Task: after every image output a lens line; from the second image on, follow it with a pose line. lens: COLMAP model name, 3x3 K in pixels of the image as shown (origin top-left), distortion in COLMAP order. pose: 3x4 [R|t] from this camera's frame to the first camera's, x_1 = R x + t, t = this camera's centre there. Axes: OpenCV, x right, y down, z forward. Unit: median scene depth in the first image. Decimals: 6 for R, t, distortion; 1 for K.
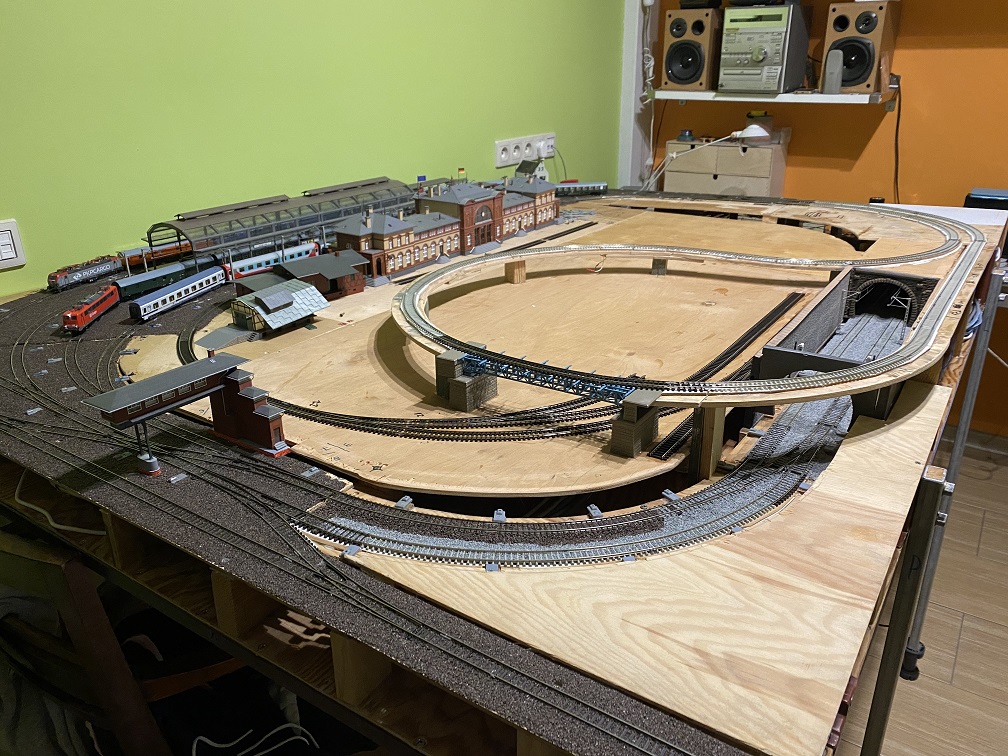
lens RADIAL K [[757.5, 0, 504.0], [0, 757.5, 378.0], [0, 0, 1]] dist [0.059733, -0.103518]
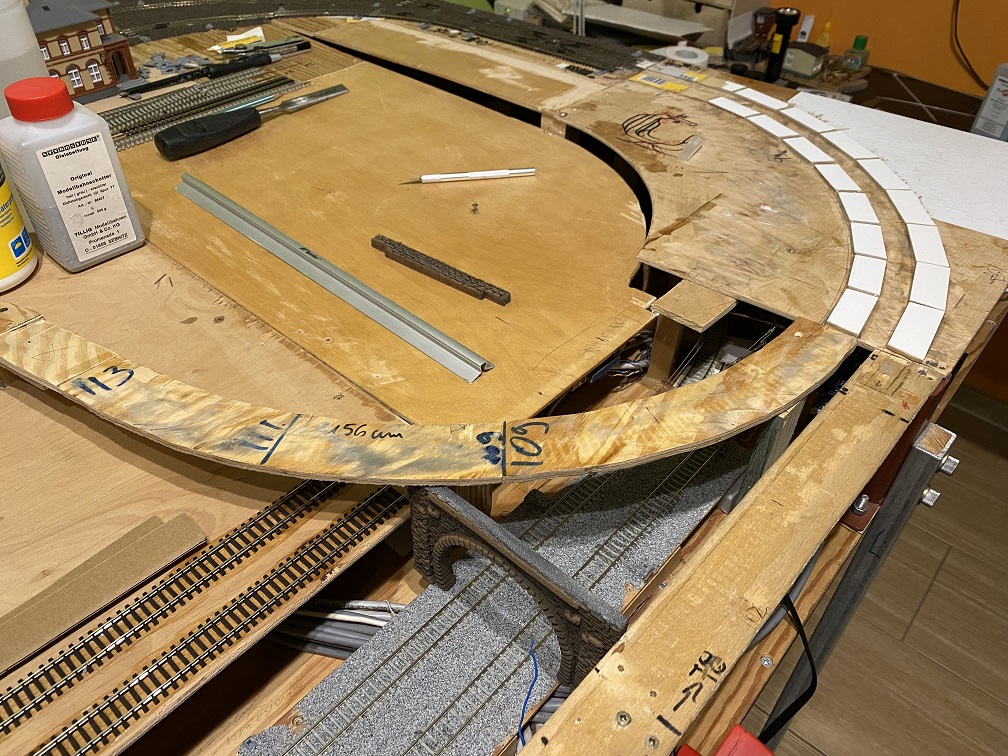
lens RADIAL K [[768.3, 0, 503.9], [0, 768.3, 362.8], [0, 0, 1]] dist [0.002135, 0.001503]
pose [[0.992294, 0.101950, -0.070411, 0.522761], [-0.075405, 0.947834, 0.309718, -0.303317], [0.098314, -0.302022, 0.948218, 0.727163]]
